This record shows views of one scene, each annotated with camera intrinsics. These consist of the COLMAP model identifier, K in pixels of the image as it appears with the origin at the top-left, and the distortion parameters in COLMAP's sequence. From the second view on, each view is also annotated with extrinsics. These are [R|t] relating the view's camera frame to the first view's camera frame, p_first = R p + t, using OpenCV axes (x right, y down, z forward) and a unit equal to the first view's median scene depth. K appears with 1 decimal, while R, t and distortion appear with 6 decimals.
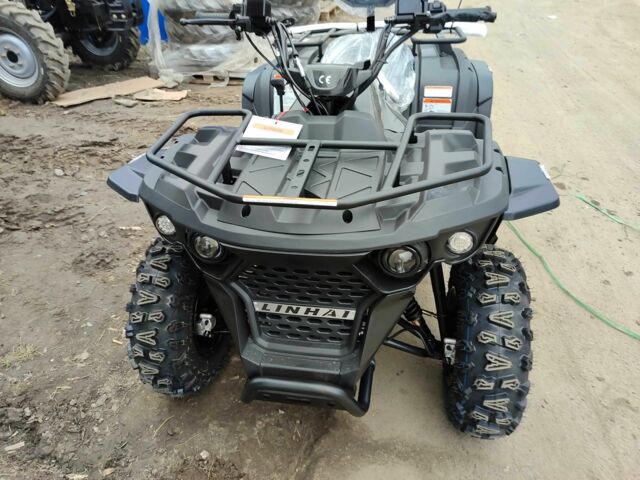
lens RADIAL K [[460.4, 0, 320.0], [0, 460.4, 240.0], [0, 0, 1]] dist [0.014131, 0.001876]
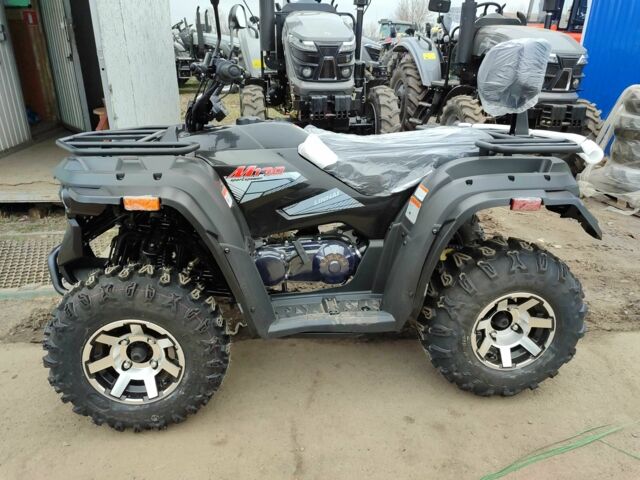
lens RADIAL K [[460.4, 0, 320.0], [0, 460.4, 240.0], [0, 0, 1]] dist [0.014131, 0.001876]
pose [[0.291944, 0.354254, -0.888410, 0.455045], [-0.552877, 0.820465, 0.145477, -0.127895], [0.780446, 0.448711, 0.435389, 0.254419]]
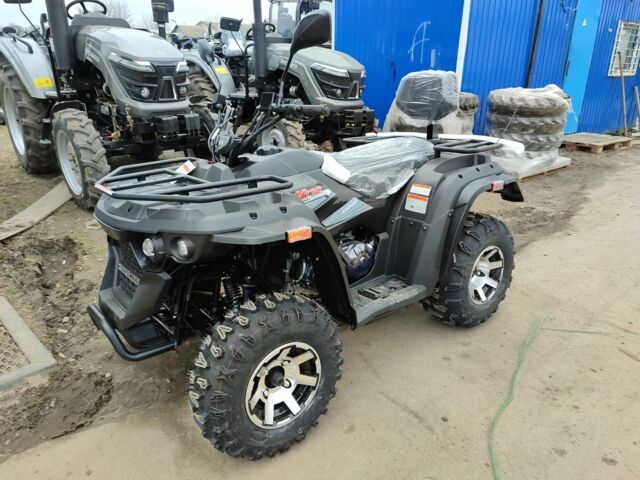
lens RADIAL K [[460.4, 0, 320.0], [0, 460.4, 240.0], [0, 0, 1]] dist [0.014131, 0.001876]
pose [[0.766099, 0.226308, -0.601562, 0.357194], [-0.363647, 0.924366, -0.115364, -0.000720], [0.529956, 0.307137, 0.790452, 0.026401]]
